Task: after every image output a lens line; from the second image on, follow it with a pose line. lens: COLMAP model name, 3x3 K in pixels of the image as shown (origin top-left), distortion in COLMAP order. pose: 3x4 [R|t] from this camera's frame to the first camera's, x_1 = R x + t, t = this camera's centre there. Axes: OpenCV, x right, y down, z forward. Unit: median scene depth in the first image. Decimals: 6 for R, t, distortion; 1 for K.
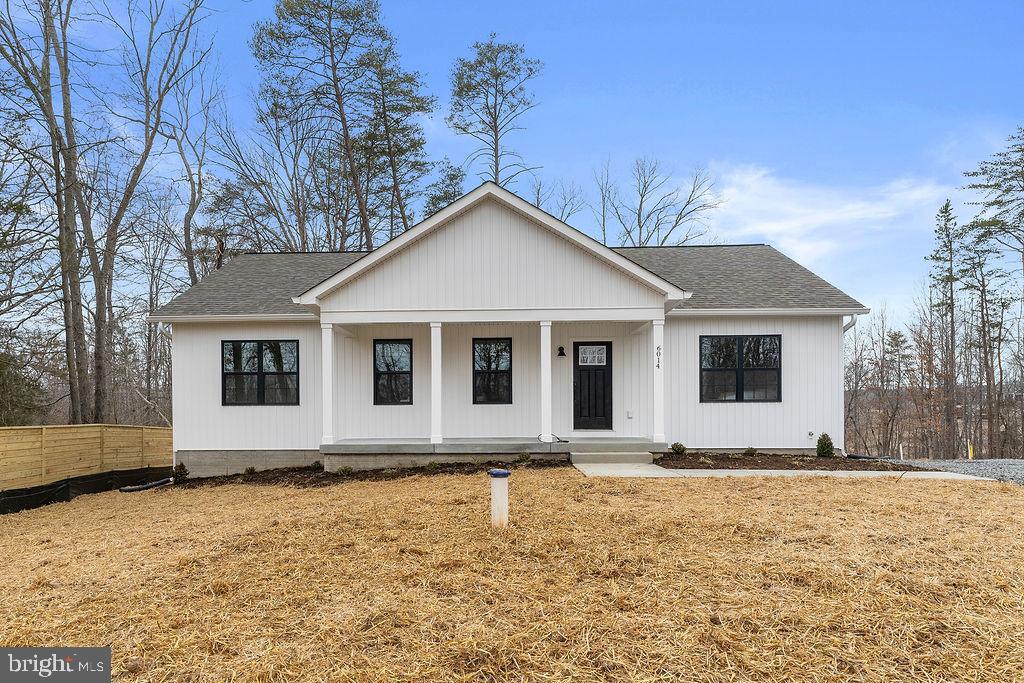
lens RADIAL K [[441.3, 0, 512.7], [0, 441.3, 381.7], [0, 0, 1]] dist [-0.001170, -0.000288]
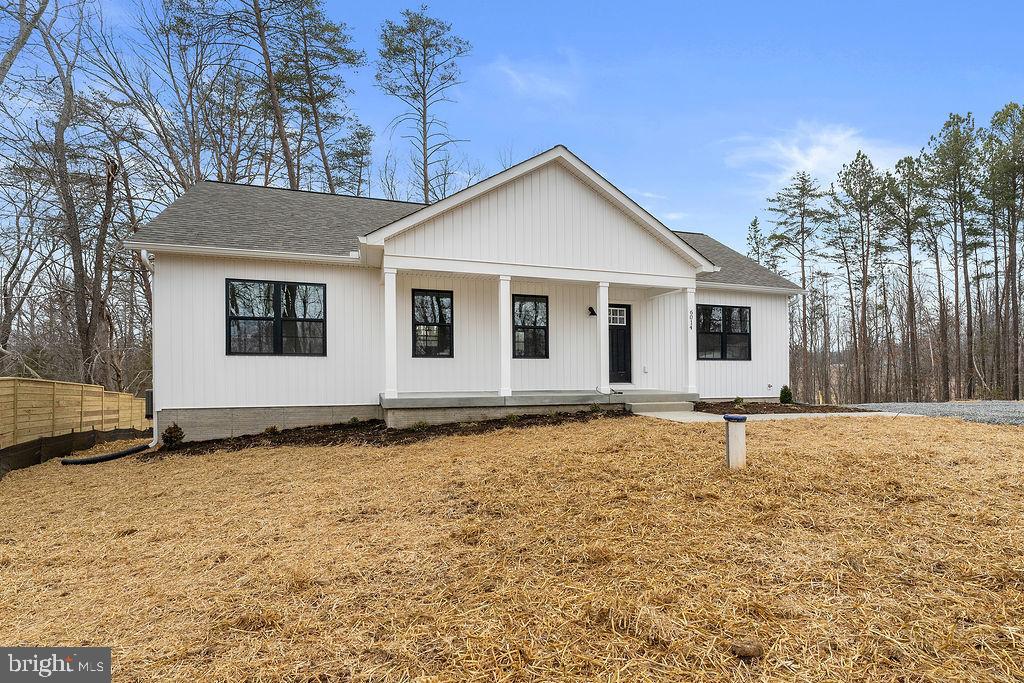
lens RADIAL K [[405.9, 0, 512.0], [0, 405.9, 341.5], [0, 0, 1]] dist [-0.007969, 0.000074]
pose [[0.954878, 0.028390, 0.295639, -0.373729], [-0.027137, 0.999597, -0.008342, 0.019835], [-0.295757, -0.000057, 0.955263, 0.098650]]
